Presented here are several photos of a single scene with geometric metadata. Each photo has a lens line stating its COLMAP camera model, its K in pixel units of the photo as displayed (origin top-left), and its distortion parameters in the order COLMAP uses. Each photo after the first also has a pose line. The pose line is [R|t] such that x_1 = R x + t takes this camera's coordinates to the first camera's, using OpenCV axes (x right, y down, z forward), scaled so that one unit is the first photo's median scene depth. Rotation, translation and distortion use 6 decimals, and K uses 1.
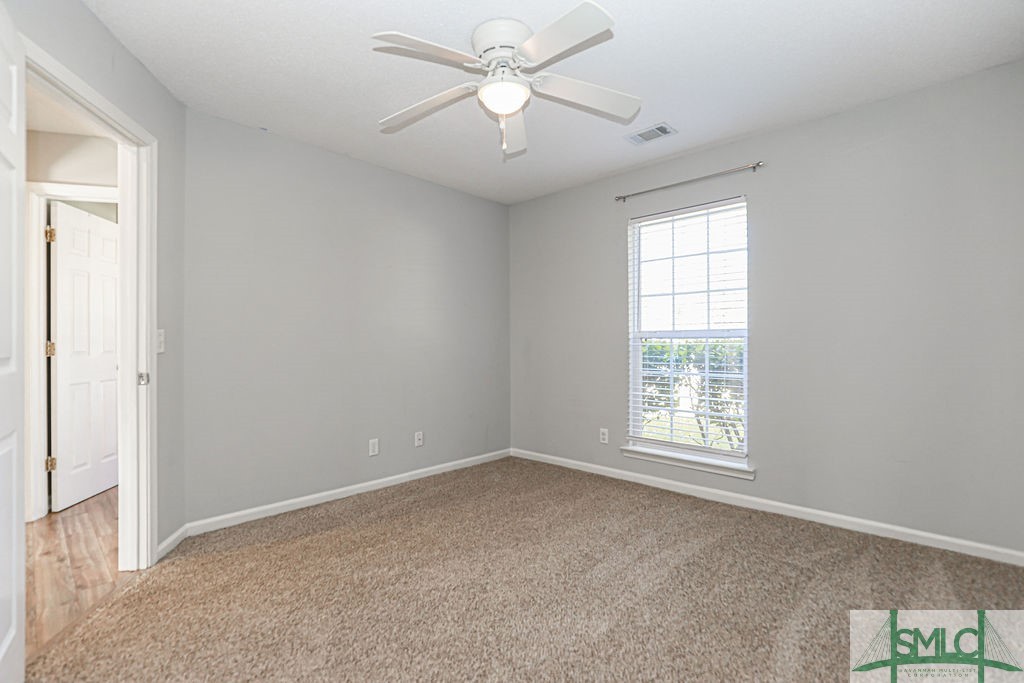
lens RADIAL K [[472.4, 0, 516.3], [0, 472.4, 339.0], [0, 0, 1]] dist [-0.002169, -0.000229]
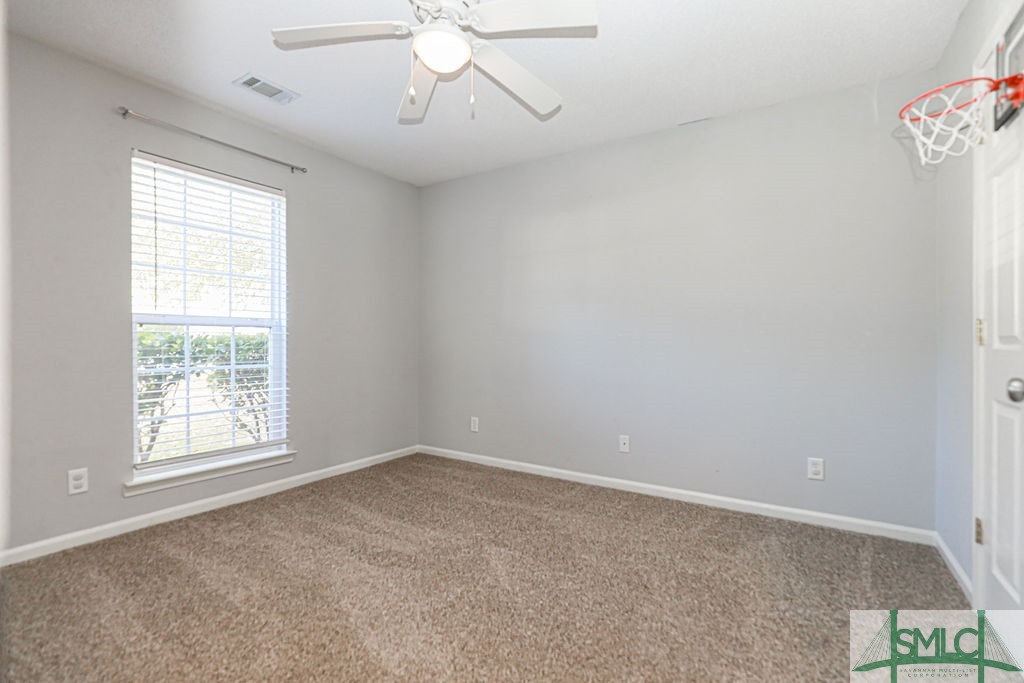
lens RADIAL K [[472.4, 0, 510.7], [0, 472.4, 342.7], [0, 0, 1]] dist [-0.002169, -0.000229]
pose [[-0.170611, 0.001082, 0.985338, -0.622331], [-0.011246, 0.999932, -0.003046, 0.027725], [-0.985274, -0.011601, -0.170588, 0.681070]]
